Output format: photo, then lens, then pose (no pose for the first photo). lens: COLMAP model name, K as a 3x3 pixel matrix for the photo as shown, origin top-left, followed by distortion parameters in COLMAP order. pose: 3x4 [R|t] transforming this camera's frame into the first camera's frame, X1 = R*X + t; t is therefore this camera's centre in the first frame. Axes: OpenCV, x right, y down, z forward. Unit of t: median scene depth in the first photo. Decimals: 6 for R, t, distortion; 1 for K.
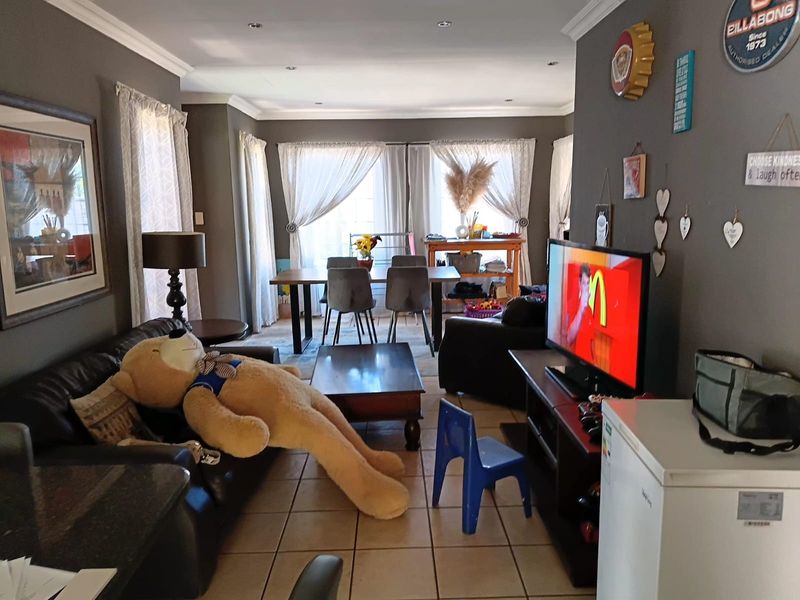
lens RADIAL K [[598.4, 0, 400.0], [0, 598.4, 300.0], [0, 0, 1]] dist [0.069441, -0.112189]
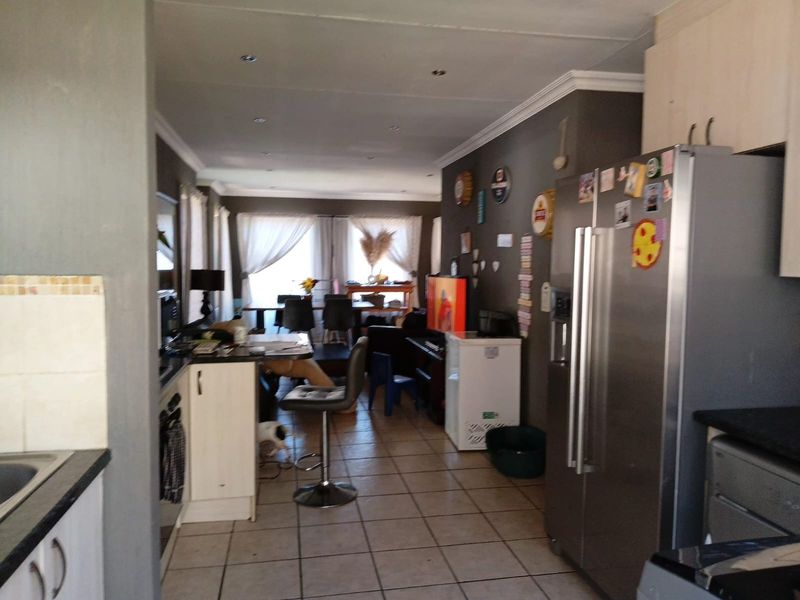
lens RADIAL K [[598.4, 0, 400.0], [0, 598.4, 300.0], [0, 0, 1]] dist [0.069441, -0.112189]
pose [[0.984517, 0.008455, 0.175085, -0.095973], [0.009790, 0.994625, -0.103080, 0.100294], [-0.175016, 0.103198, 0.979142, -0.477865]]
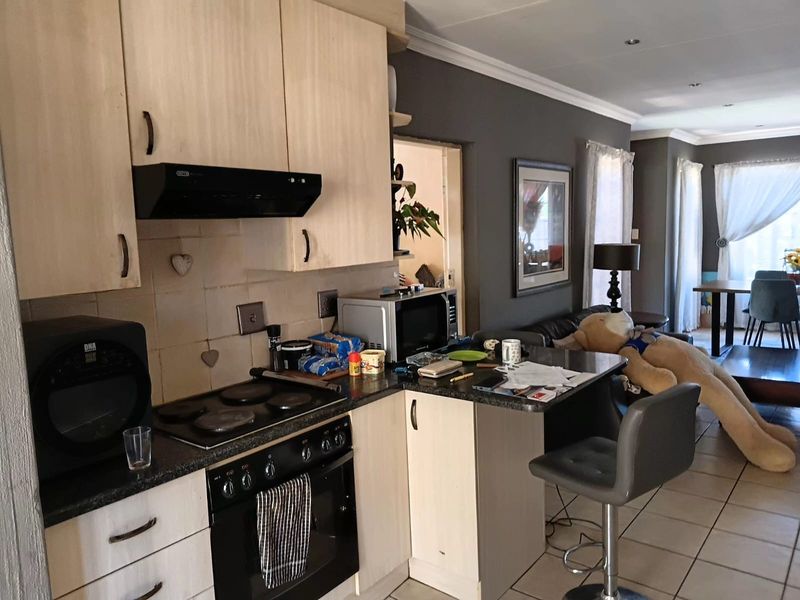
lens RADIAL K [[598.4, 0, 400.0], [0, 598.4, 300.0], [0, 0, 1]] dist [0.069441, -0.112189]
pose [[0.776697, 0.066441, -0.626361, 0.071465], [-0.084503, 0.996423, 0.000910, 0.037165], [0.624181, 0.052223, 0.779533, -0.244079]]
